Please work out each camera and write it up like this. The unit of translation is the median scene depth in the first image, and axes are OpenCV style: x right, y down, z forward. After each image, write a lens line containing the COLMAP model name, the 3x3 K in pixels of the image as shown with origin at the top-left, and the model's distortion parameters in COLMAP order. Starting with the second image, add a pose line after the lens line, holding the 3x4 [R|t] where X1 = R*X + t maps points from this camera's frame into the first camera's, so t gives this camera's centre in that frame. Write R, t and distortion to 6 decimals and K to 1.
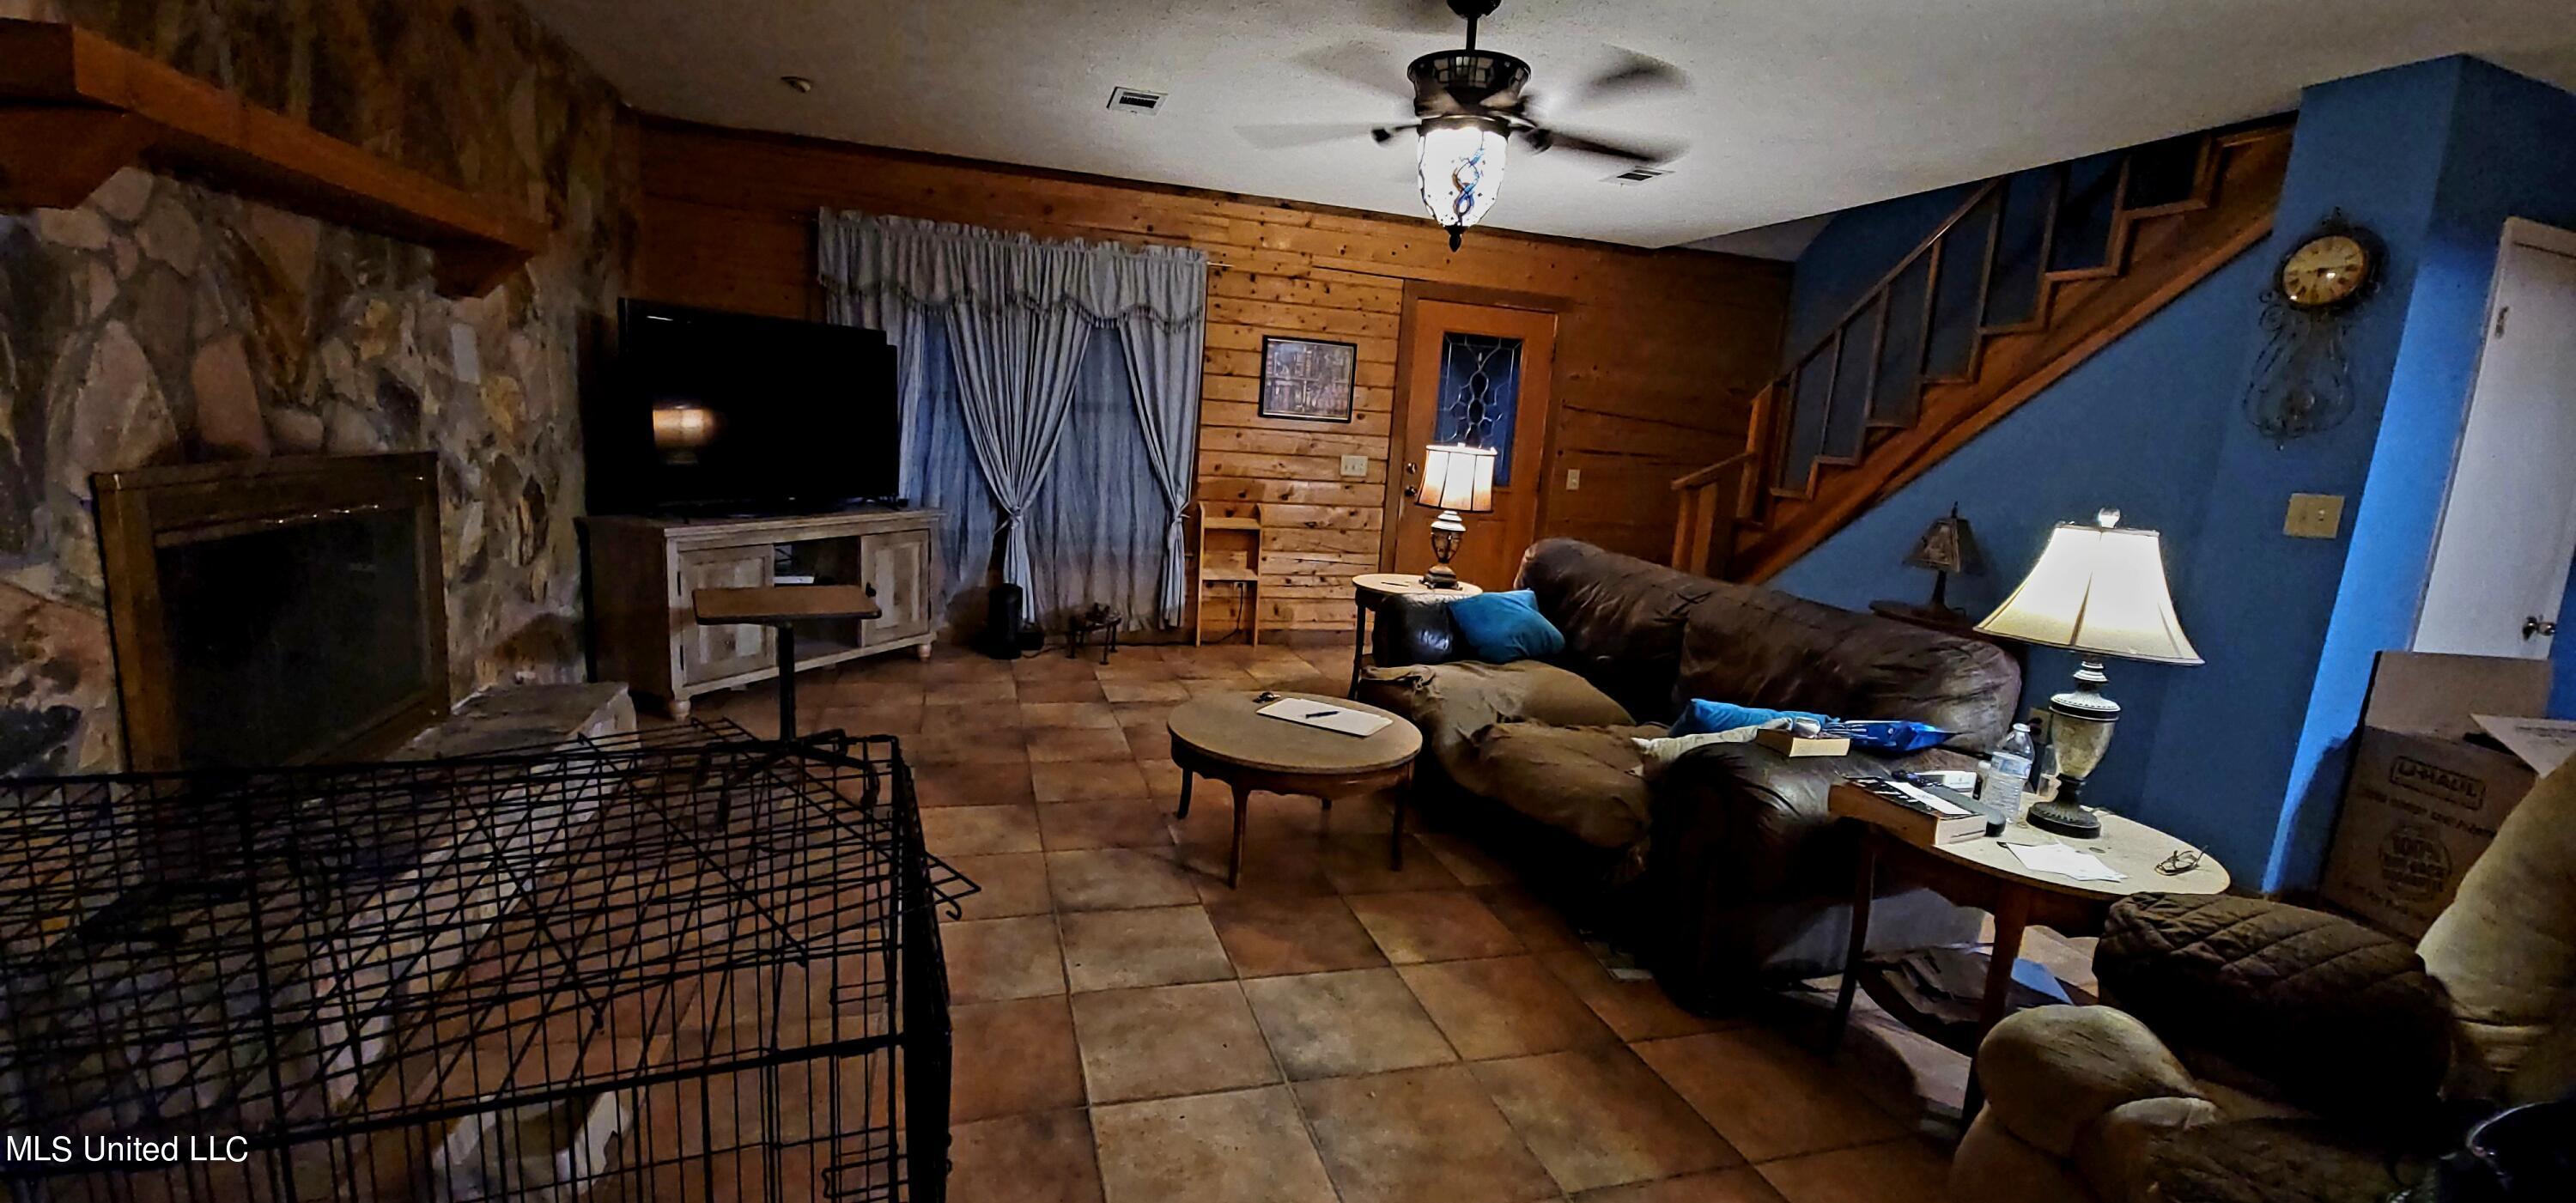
lens RADIAL K [[1035.8, 0, 1276.7], [0, 1035.8, 612.3], [0, 0, 1]] dist [0.001773, -0.006366]
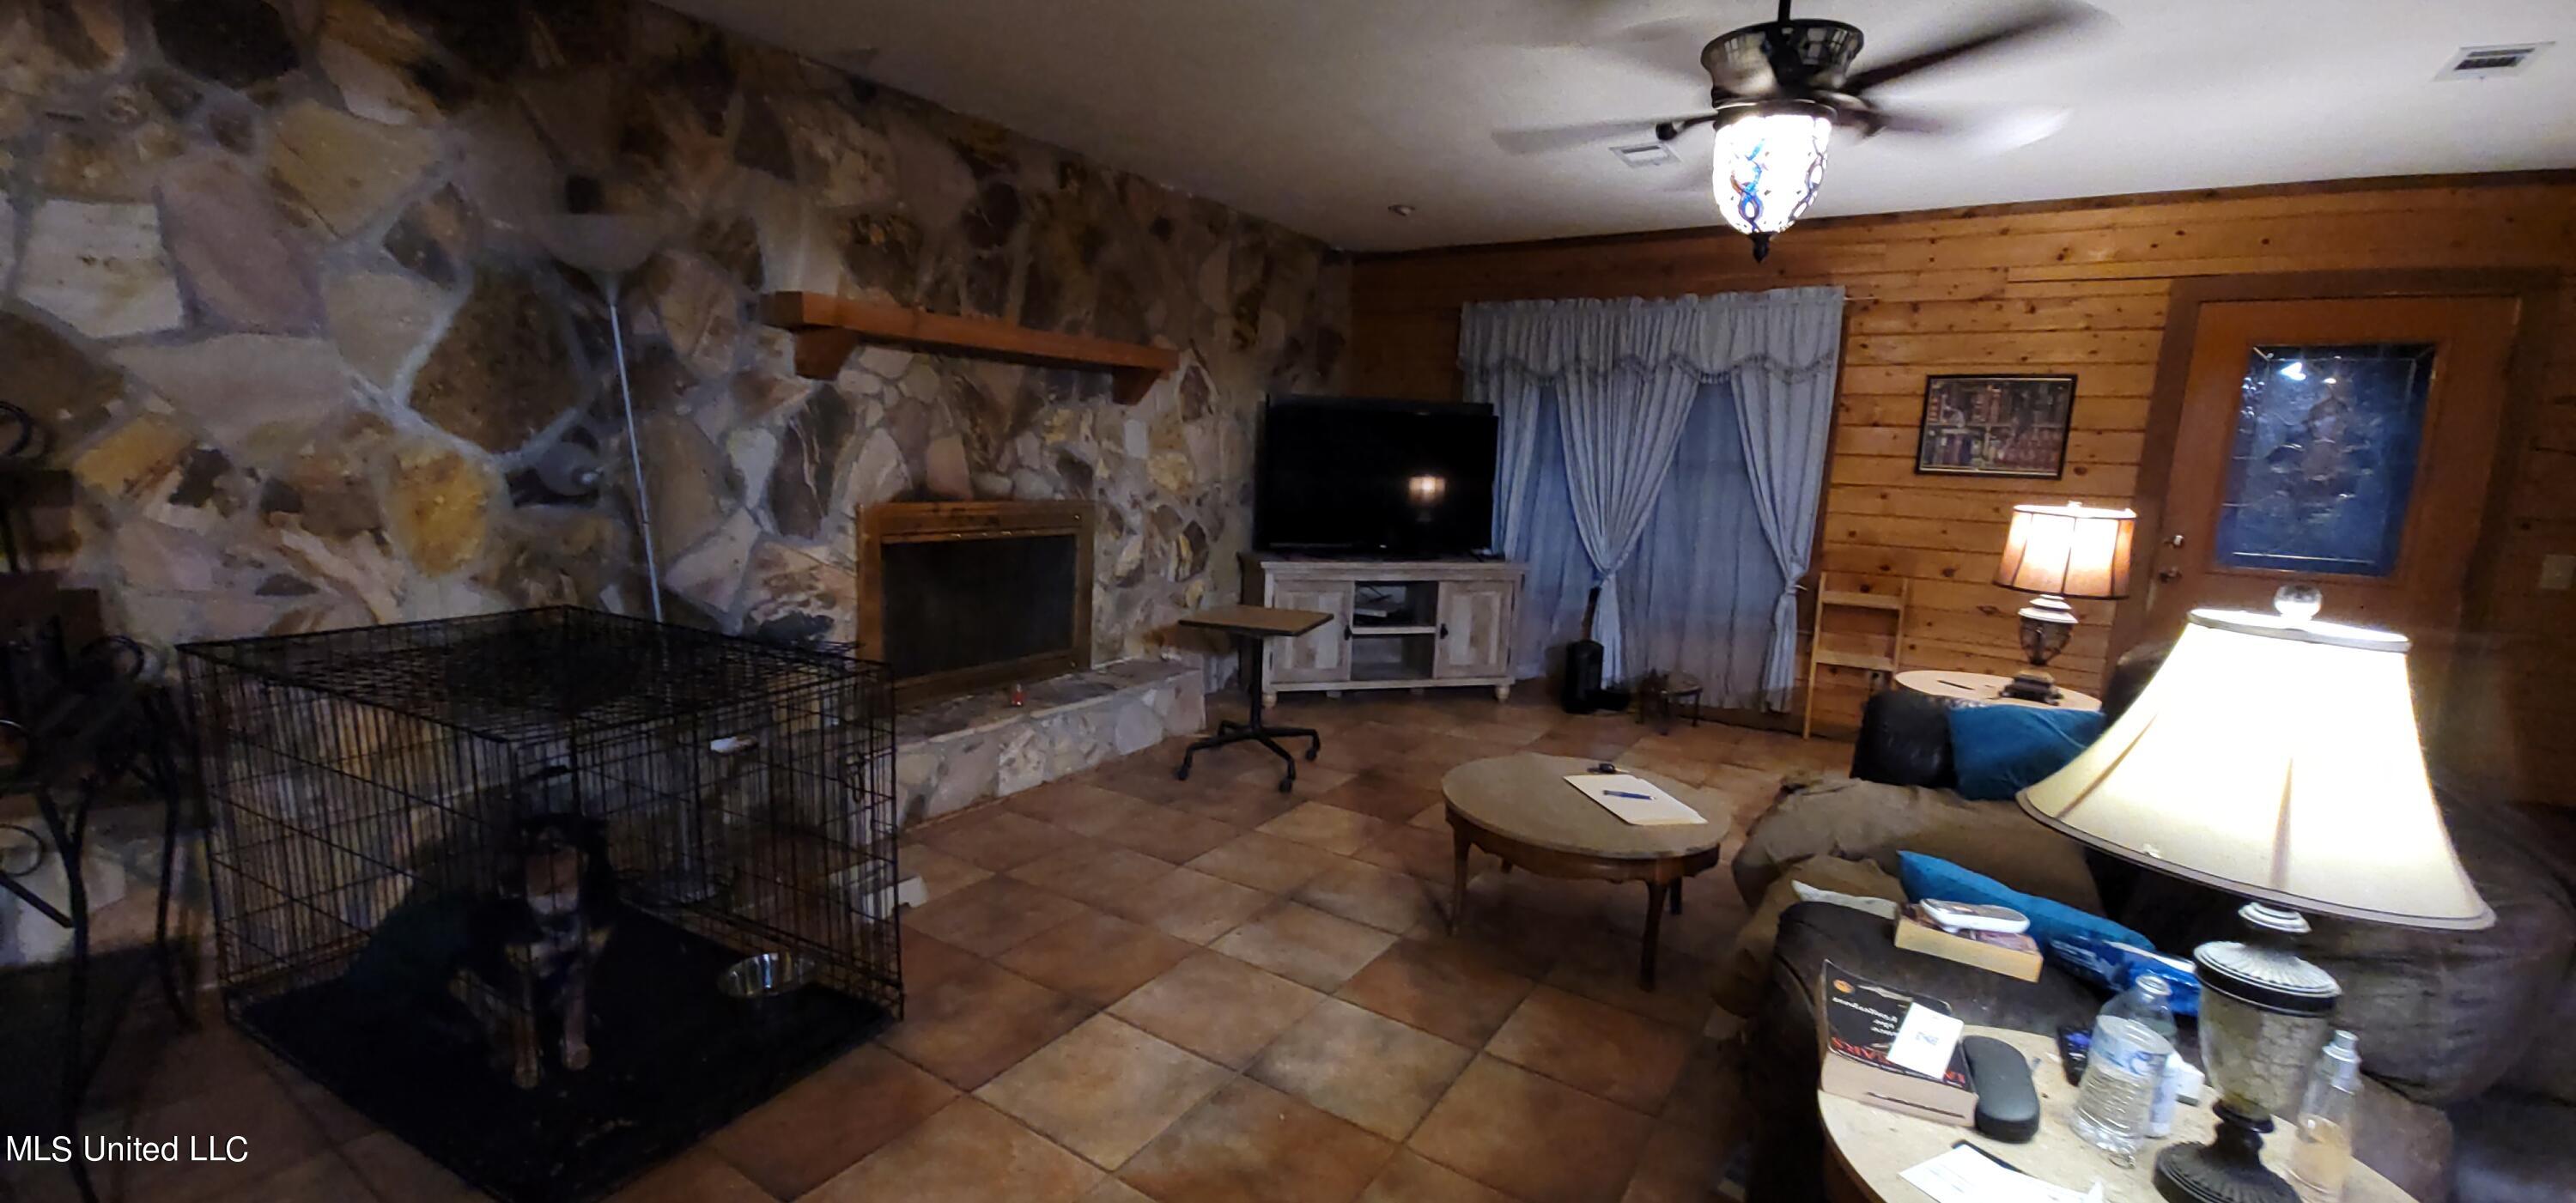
lens RADIAL K [[1035.8, 0, 1276.7], [0, 1035.8, 612.3], [0, 0, 1]] dist [0.001773, -0.006366]
pose [[0.644682, 0.081185, -0.760128, 0.437557], [-0.133849, 0.990972, -0.007681, -0.009092], [0.752642, 0.106694, 0.649728, 0.149488]]
